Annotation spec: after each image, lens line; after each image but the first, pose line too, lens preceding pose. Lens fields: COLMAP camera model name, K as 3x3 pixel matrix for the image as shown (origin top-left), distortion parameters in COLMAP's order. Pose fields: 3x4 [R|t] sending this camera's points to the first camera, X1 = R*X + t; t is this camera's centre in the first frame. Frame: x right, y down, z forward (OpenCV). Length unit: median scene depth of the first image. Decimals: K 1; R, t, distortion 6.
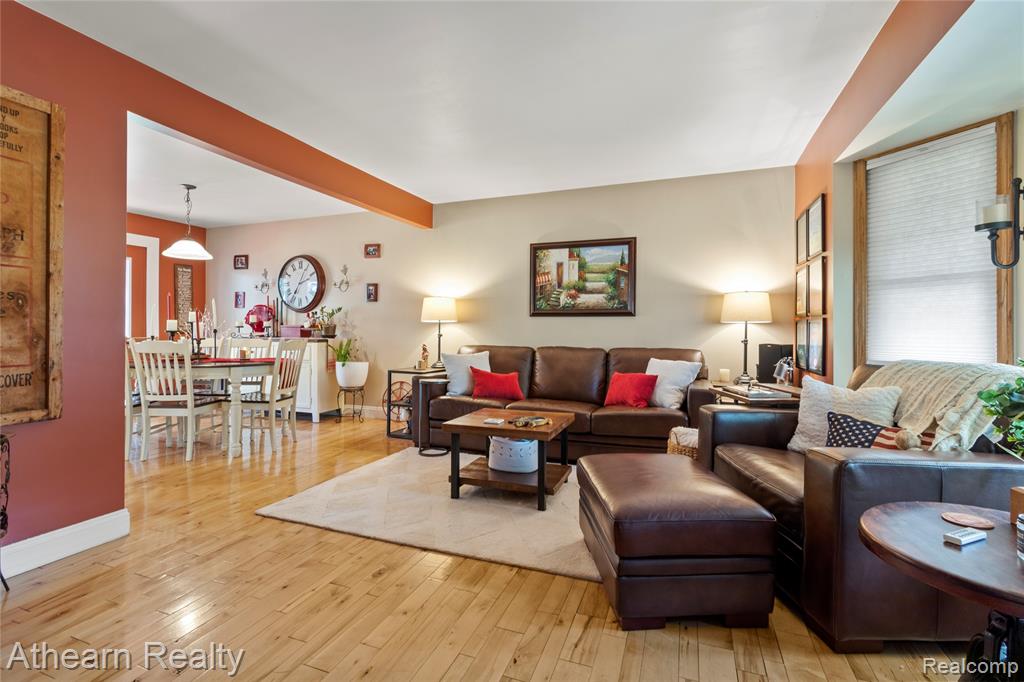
lens RADIAL K [[485.9, 0, 511.5], [0, 485.9, 338.1], [0, 0, 1]] dist [0.005310, -0.000192]
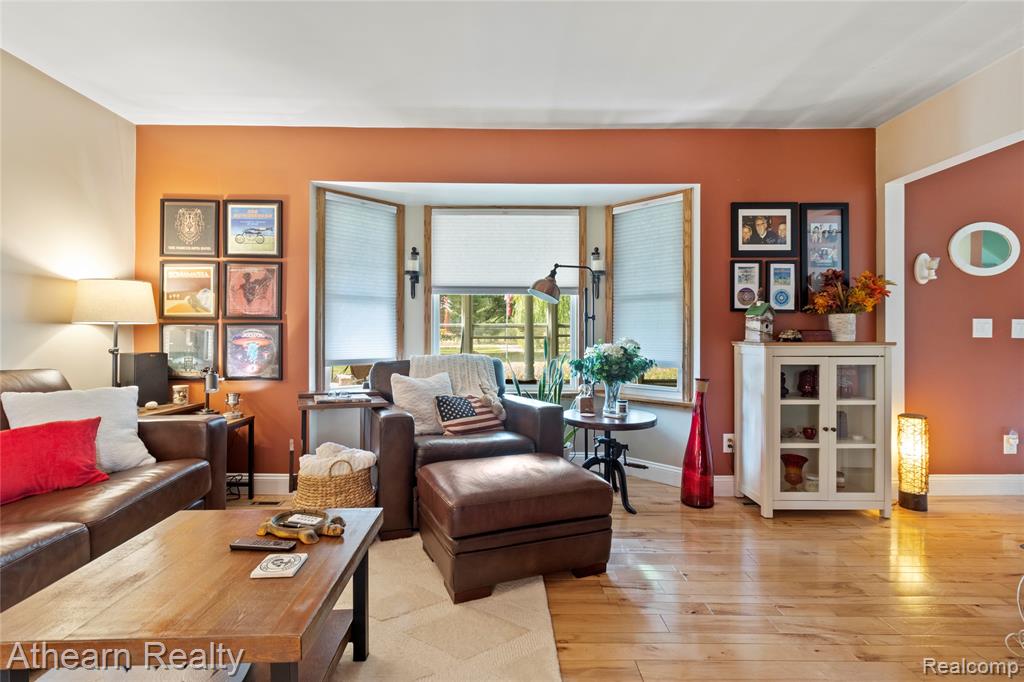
lens RADIAL K [[485.9, 0, 512.5], [0, 485.9, 337.1], [0, 0, 1]] dist [0.005310, -0.000192]
pose [[-0.362375, -0.006670, 0.932009, -0.619897], [0.008379, 0.999911, 0.010414, -0.025391], [-0.931995, 0.011583, -0.362287, 1.199604]]
